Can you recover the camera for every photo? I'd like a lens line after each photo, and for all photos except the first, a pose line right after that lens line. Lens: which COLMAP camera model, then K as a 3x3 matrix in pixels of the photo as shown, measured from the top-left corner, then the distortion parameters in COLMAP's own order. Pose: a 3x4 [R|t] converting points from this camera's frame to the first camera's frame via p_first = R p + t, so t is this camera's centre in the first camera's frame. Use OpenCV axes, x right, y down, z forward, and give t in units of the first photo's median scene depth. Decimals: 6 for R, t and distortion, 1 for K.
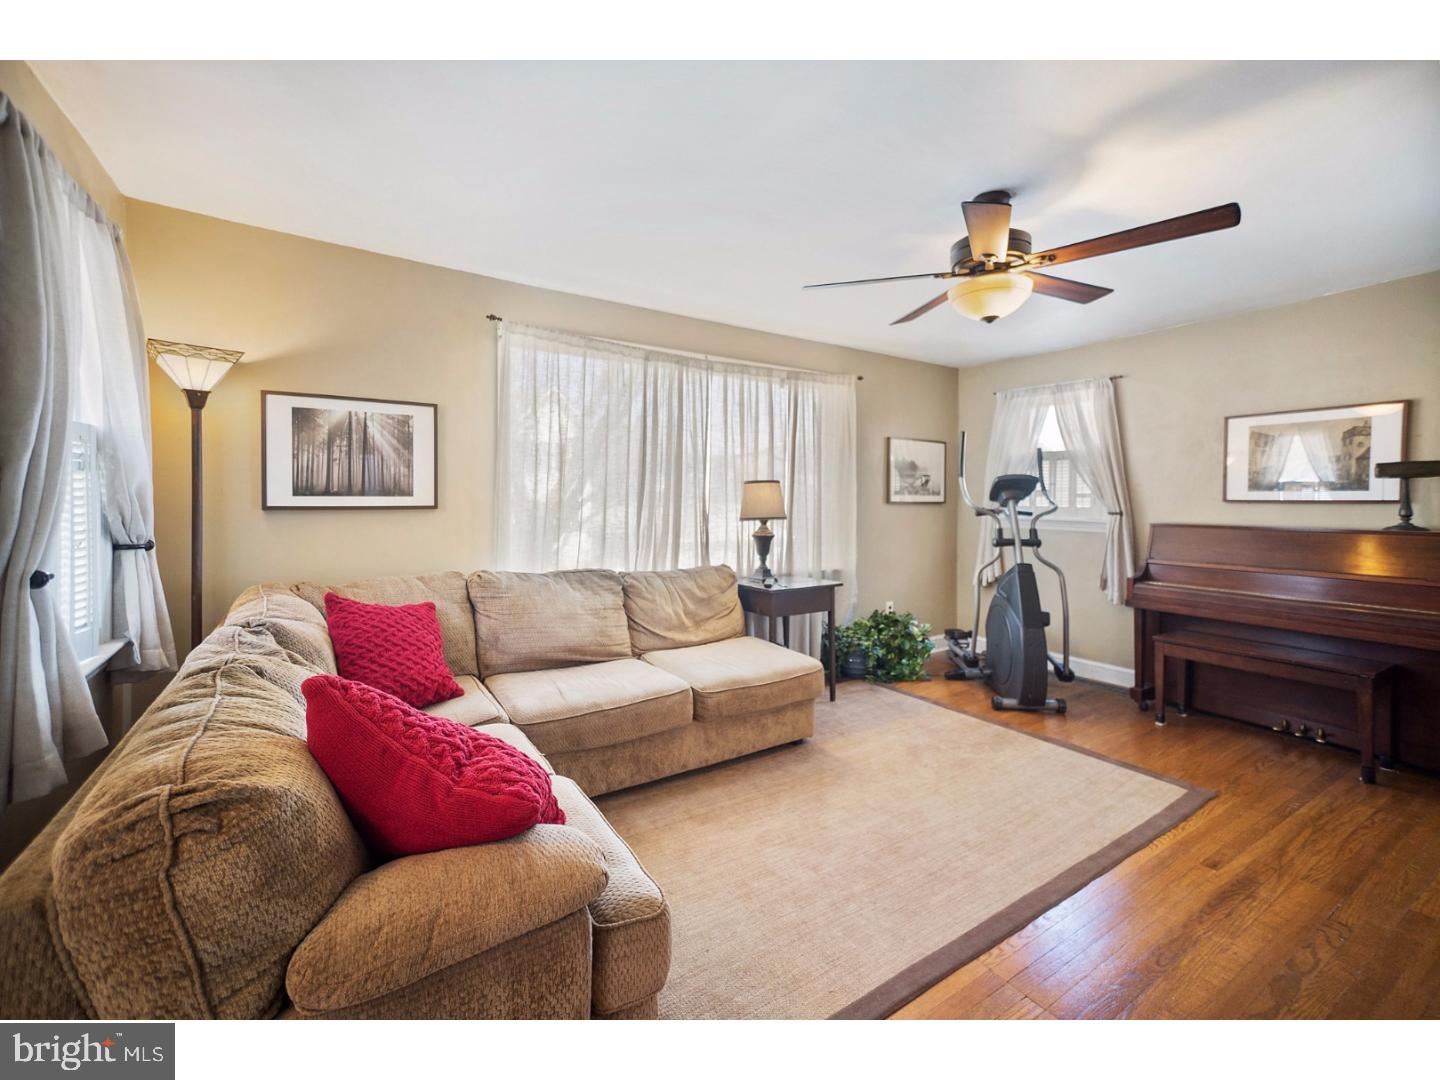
lens RADIAL K [[628.8, 0, 745.8], [0, 628.8, 504.0], [0, 0, 1]] dist [0.019972, 0.007593]
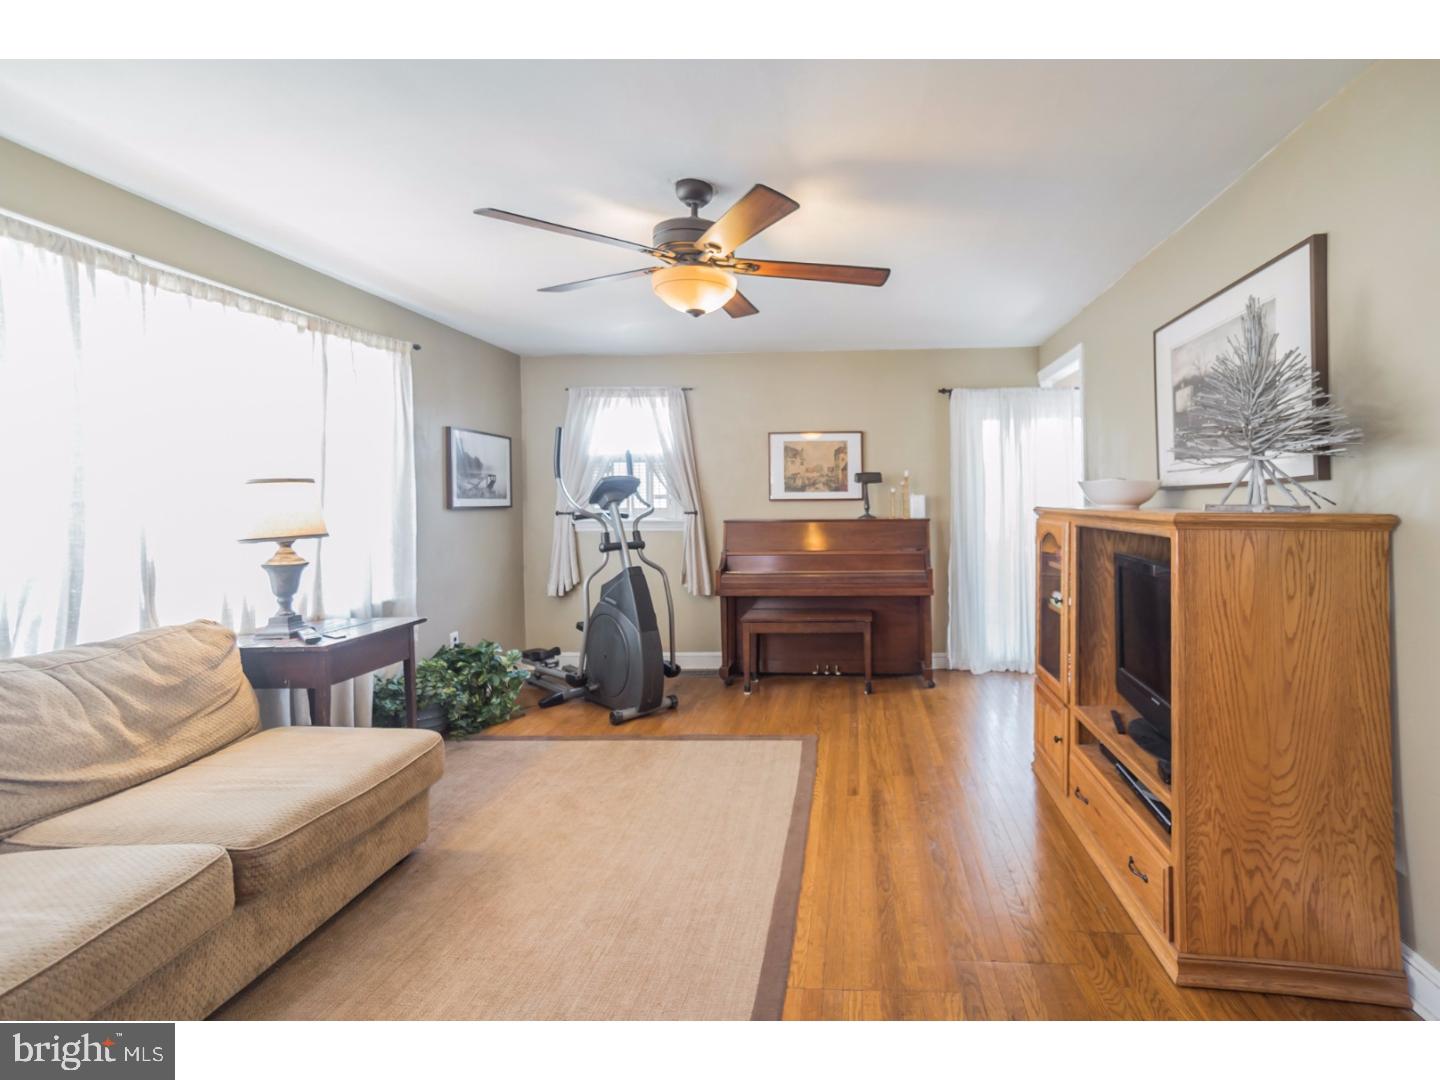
lens RADIAL K [[628.8, 0, 824.0], [0, 628.8, 496.4], [0, 0, 1]] dist [0.019972, 0.007593]
pose [[0.608885, -0.009155, 0.793206, -0.161470], [0.022187, 0.999739, -0.005492, -0.003392], [-0.792948, 0.020943, 0.608929, 0.171336]]
